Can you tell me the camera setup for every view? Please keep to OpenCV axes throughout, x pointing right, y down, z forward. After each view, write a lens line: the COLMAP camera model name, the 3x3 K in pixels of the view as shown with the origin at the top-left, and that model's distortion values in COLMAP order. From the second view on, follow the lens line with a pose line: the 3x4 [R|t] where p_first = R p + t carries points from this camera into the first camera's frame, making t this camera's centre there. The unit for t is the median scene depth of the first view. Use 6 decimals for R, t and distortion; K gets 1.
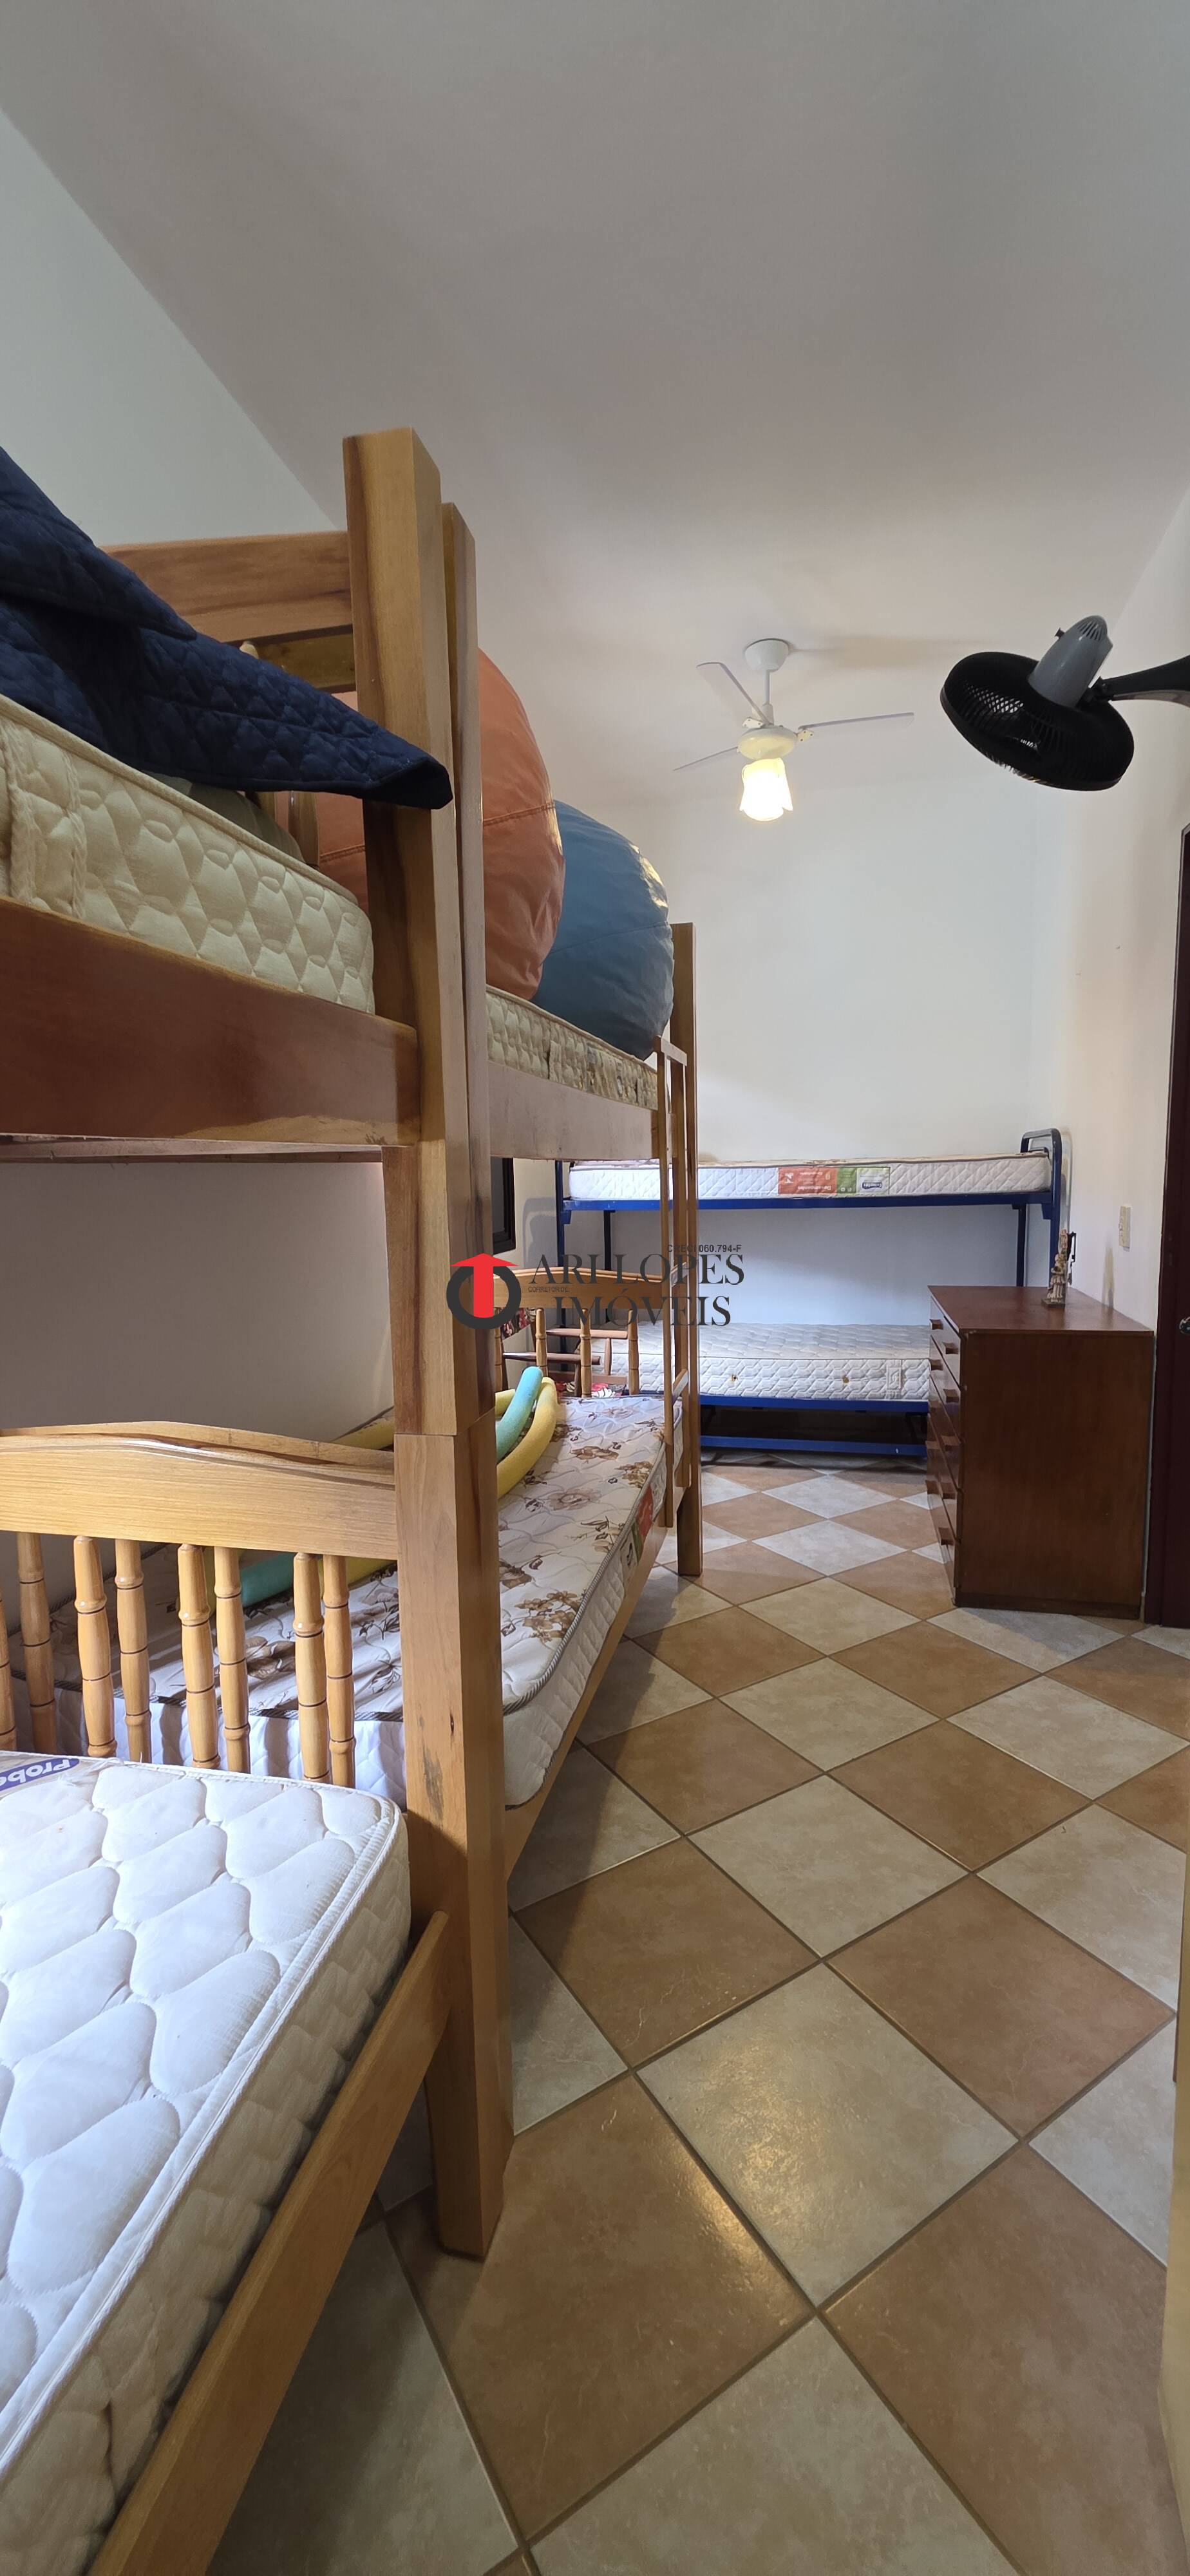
lens RADIAL K [[1025.4, 0, 595.0], [0, 1025.4, 1288.0], [0, 0, 1]] dist [0.013643, -0.007139]
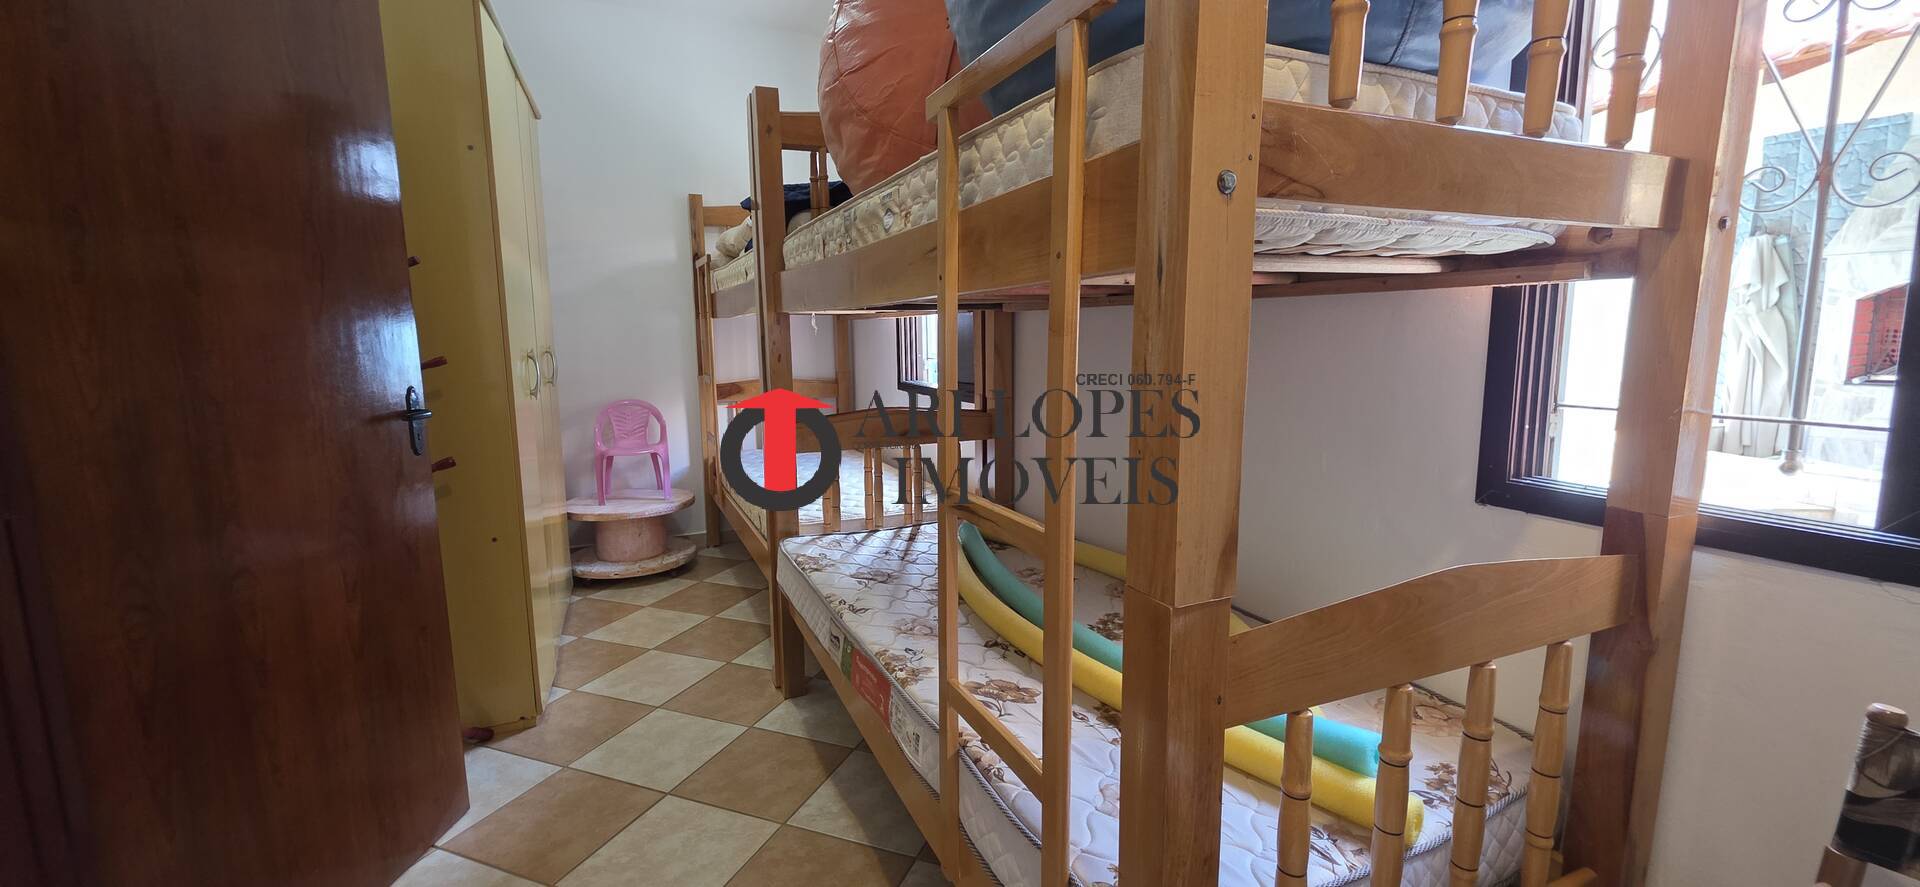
lens RADIAL K [[764.3, 0, 957.5], [0, 764.3, 436.1], [0, 0, 1]] dist [0.013643, -0.007139]
pose [[-0.798518, 0.112501, -0.591365, 0.459580], [-0.043664, 0.968969, 0.243296, -0.210238], [0.600385, 0.220098, -0.768827, 1.880931]]
